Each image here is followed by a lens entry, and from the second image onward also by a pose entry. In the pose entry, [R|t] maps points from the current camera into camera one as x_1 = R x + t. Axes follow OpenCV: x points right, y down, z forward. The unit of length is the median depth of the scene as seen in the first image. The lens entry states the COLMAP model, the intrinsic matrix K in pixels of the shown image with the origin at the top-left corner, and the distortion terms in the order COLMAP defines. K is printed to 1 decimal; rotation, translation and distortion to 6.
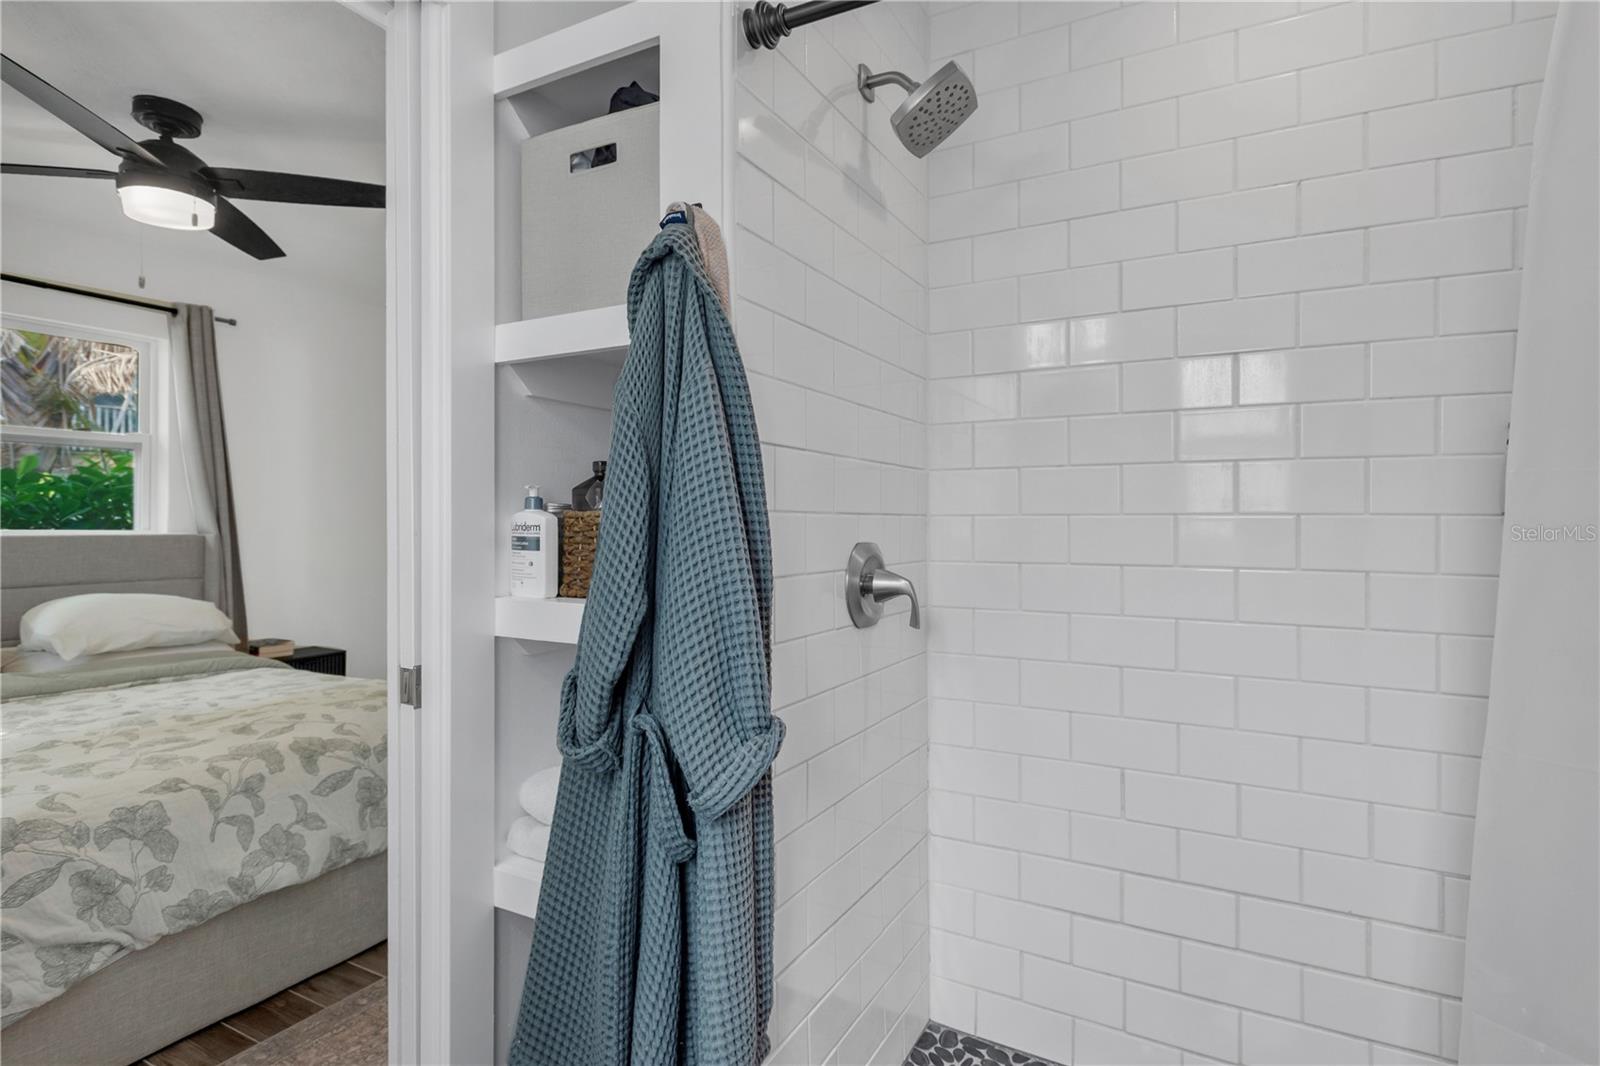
lens RADIAL K [[781.4, 0, 801.6], [0, 781.4, 521.3], [0, 0, 1]] dist [0.003048, -0.001594]
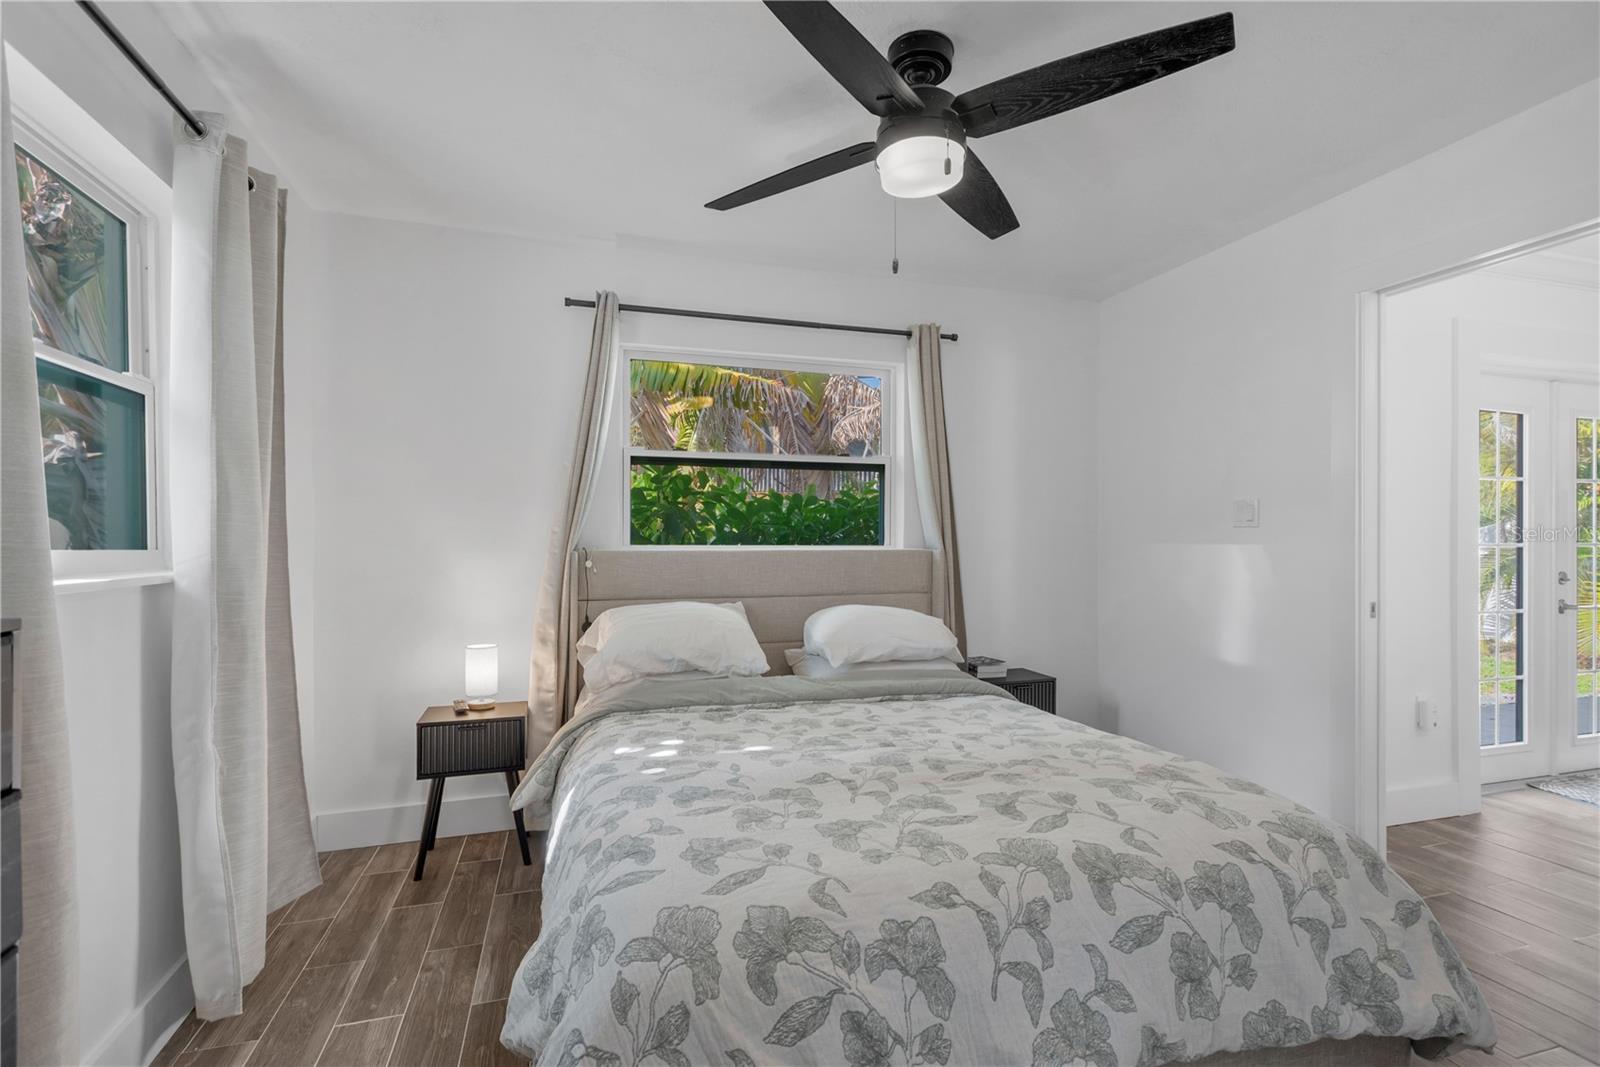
lens RADIAL K [[747.3, 0, 799.6], [0, 747.3, 532.7], [0, 0, 1]] dist [0.018251, -0.004485]
pose [[0.697834, -0.010767, -0.716179, -0.328996], [0.002524, 0.999918, -0.012573, 0.010065], [0.716256, 0.006967, 0.697803, 0.347254]]
